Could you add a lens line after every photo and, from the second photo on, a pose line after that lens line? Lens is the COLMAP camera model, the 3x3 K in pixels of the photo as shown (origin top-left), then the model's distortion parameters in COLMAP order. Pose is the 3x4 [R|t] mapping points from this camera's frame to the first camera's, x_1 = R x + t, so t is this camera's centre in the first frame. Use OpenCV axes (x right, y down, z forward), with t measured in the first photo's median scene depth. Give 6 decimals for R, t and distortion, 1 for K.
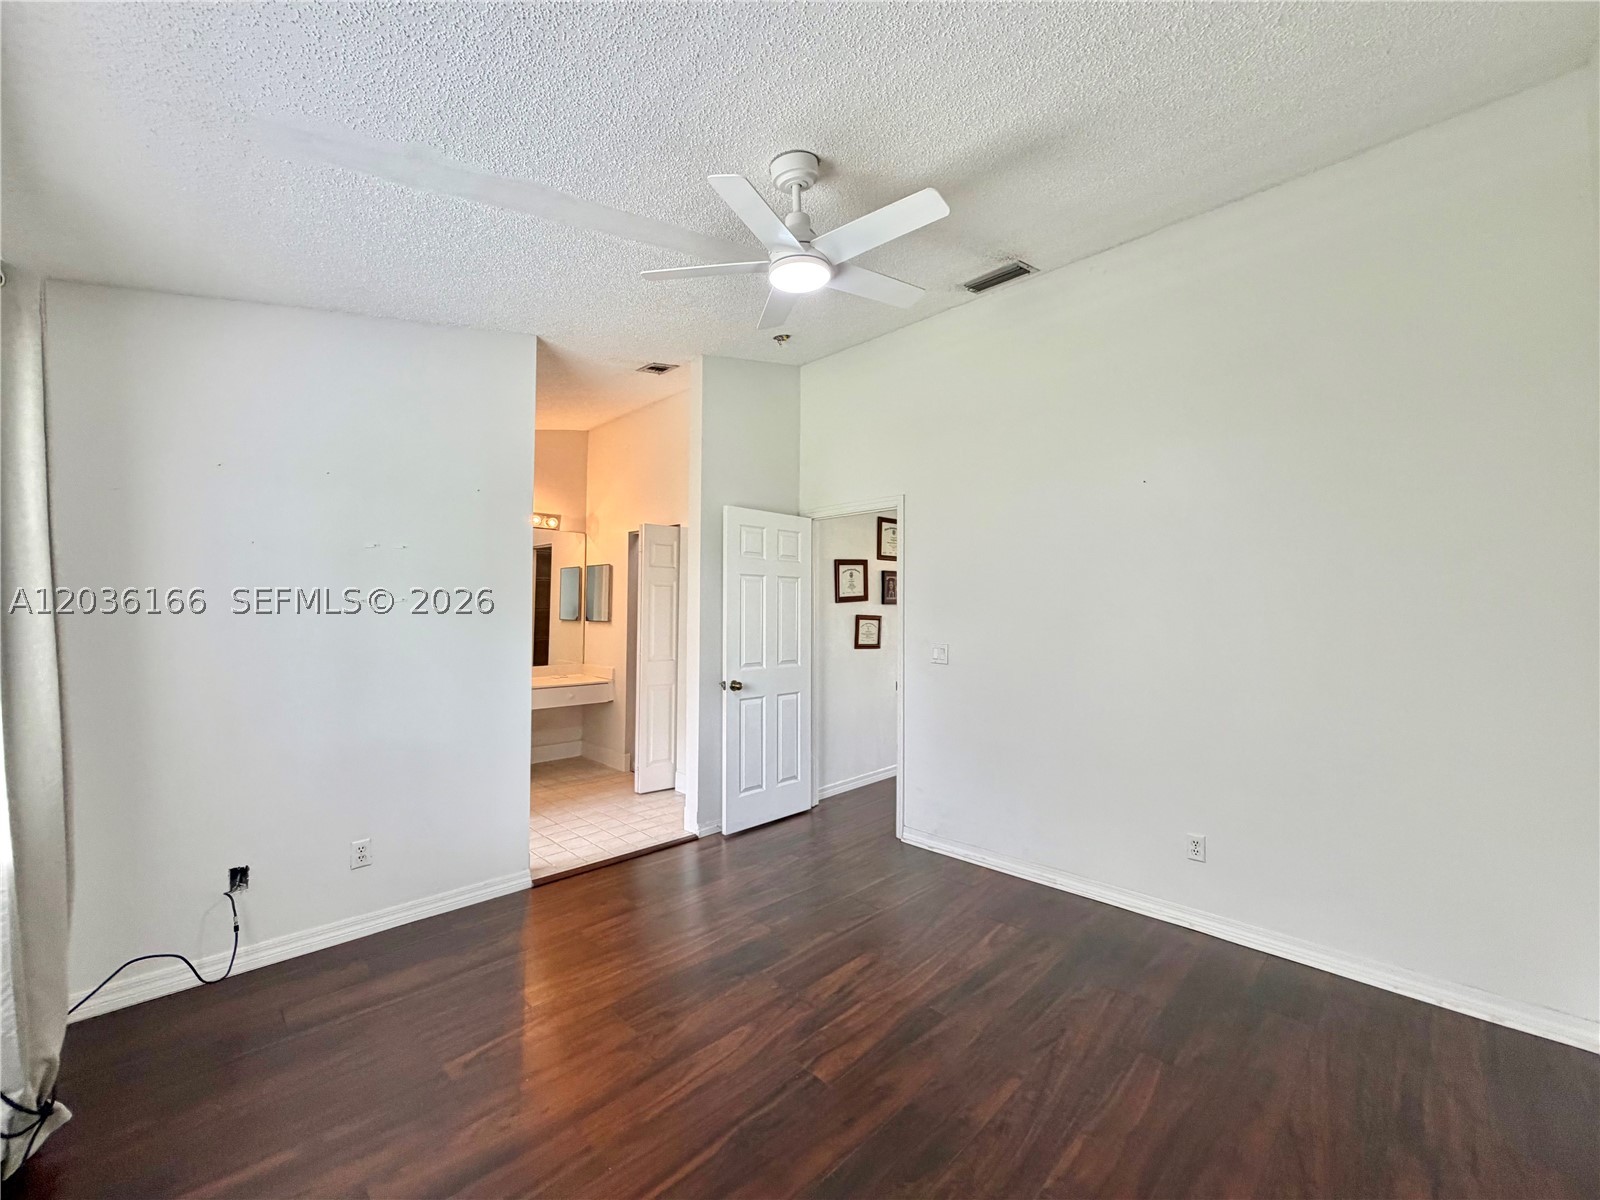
lens RADIAL K [[637.2, 0, 801.2], [0, 637.2, 596.5], [0, 0, 1]] dist [0.000528, 0.000647]
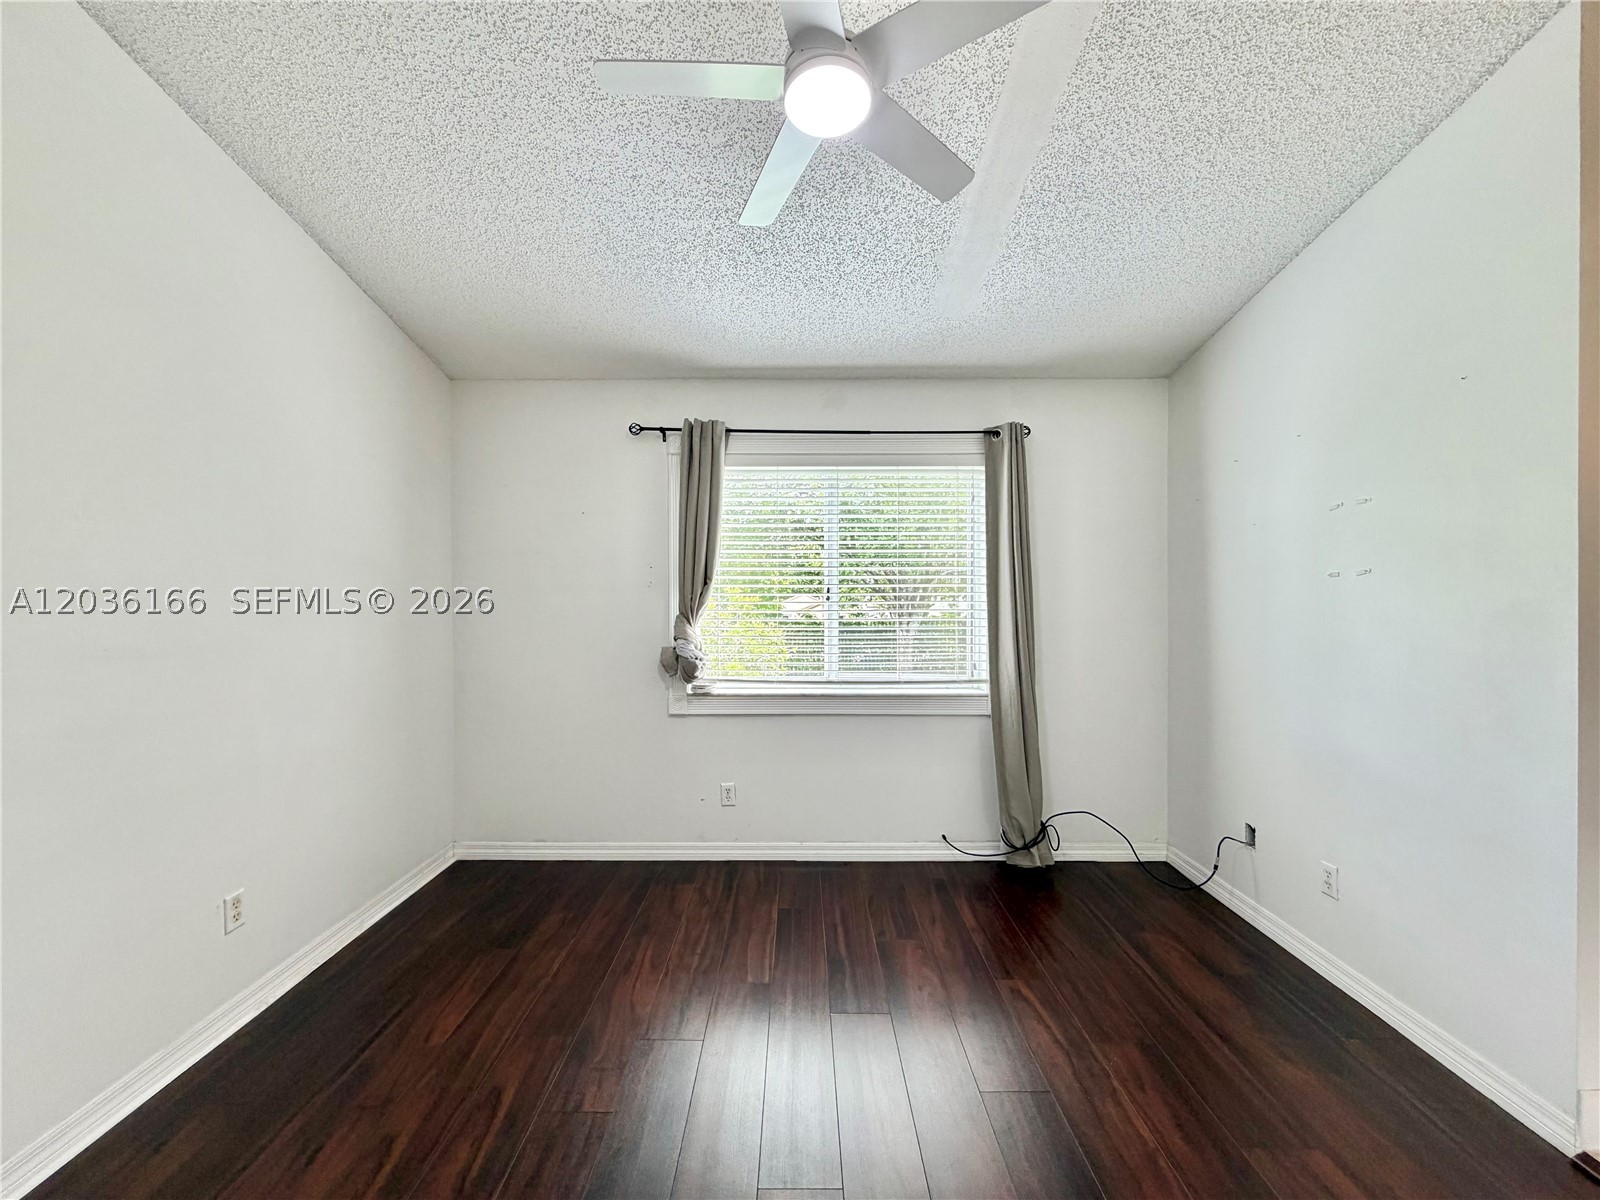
lens RADIAL K [[637.2, 0, 789.8], [0, 637.2, 604.5], [0, 0, 1]] dist [0.000528, 0.000647]
pose [[-0.717400, 0.005748, -0.696638, 0.336873], [0.015170, 0.999858, -0.007372, 0.031238], [0.696496, -0.015857, -0.717385, 0.941812]]
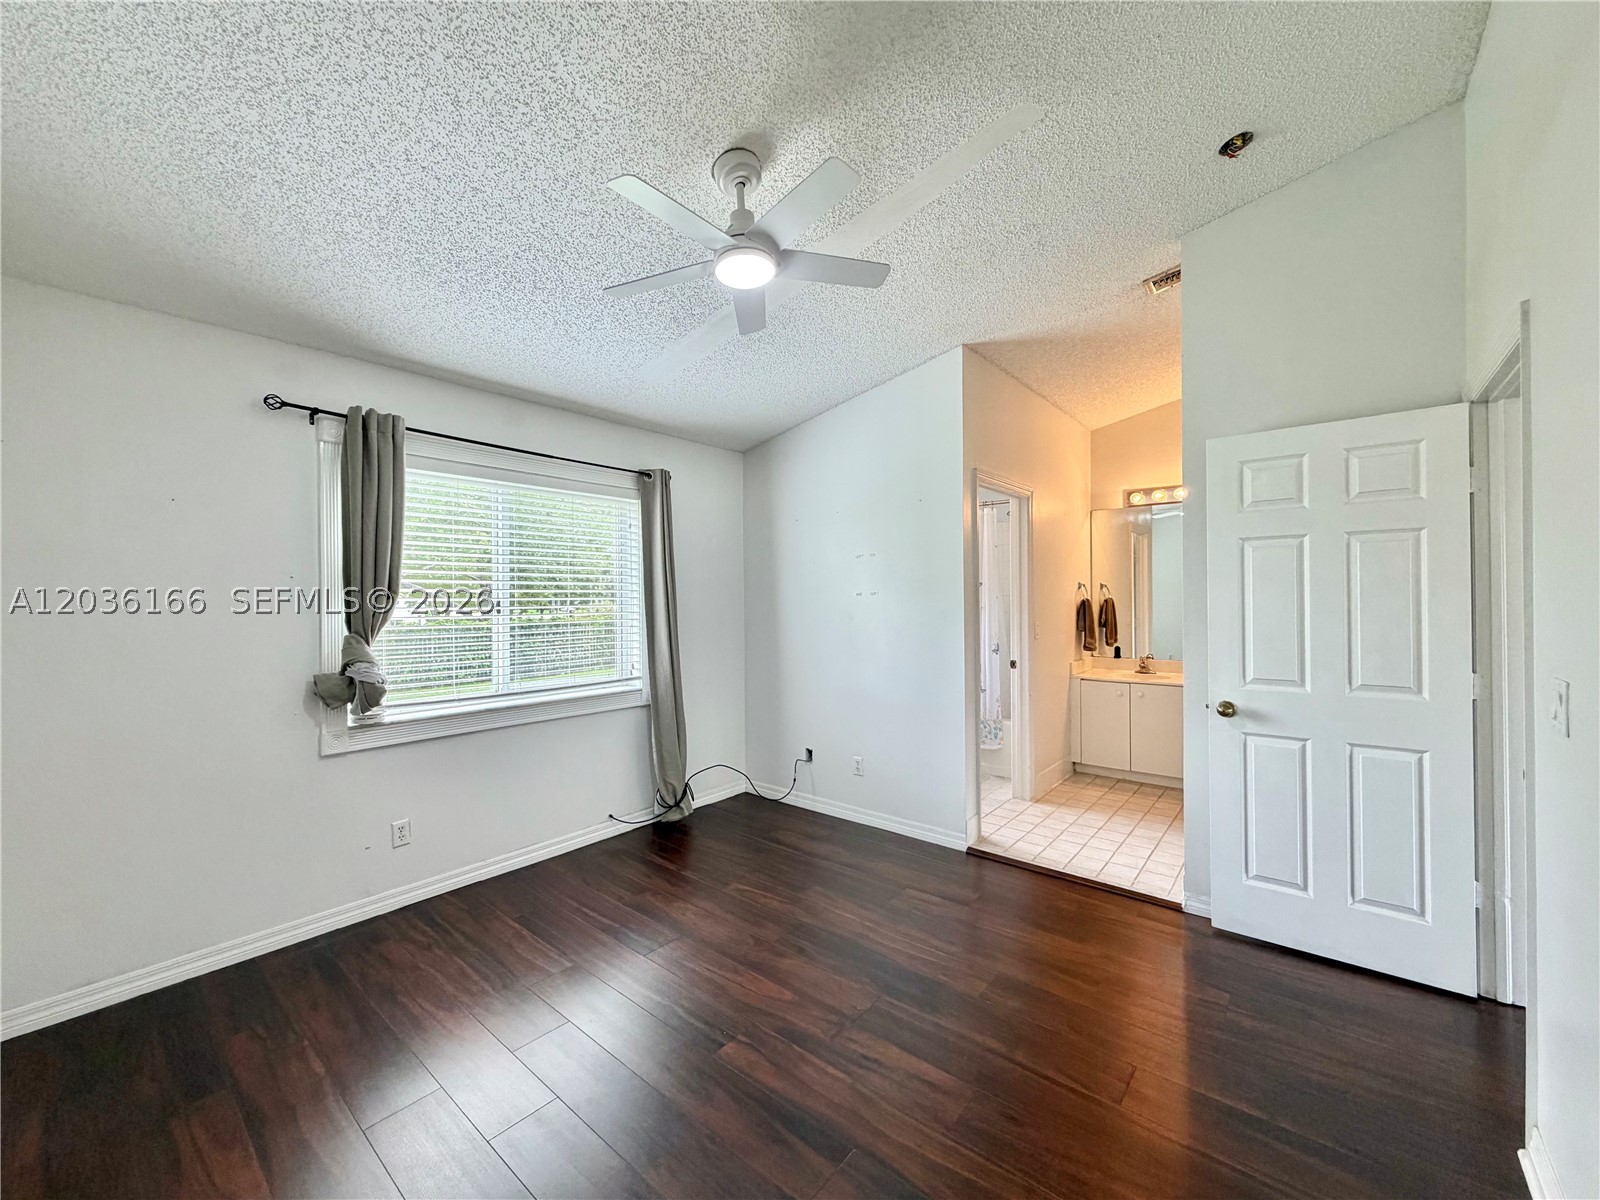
lens RADIAL K [[637.2, 0, 791.9], [0, 637.2, 601.6], [0, 0, 1]] dist [0.000528, 0.000647]
pose [[0.075247, -0.004466, -0.997155, 0.650194], [0.035364, 0.999373, -0.001807, 0.017284], [0.996538, -0.035128, 0.075358, 0.635206]]
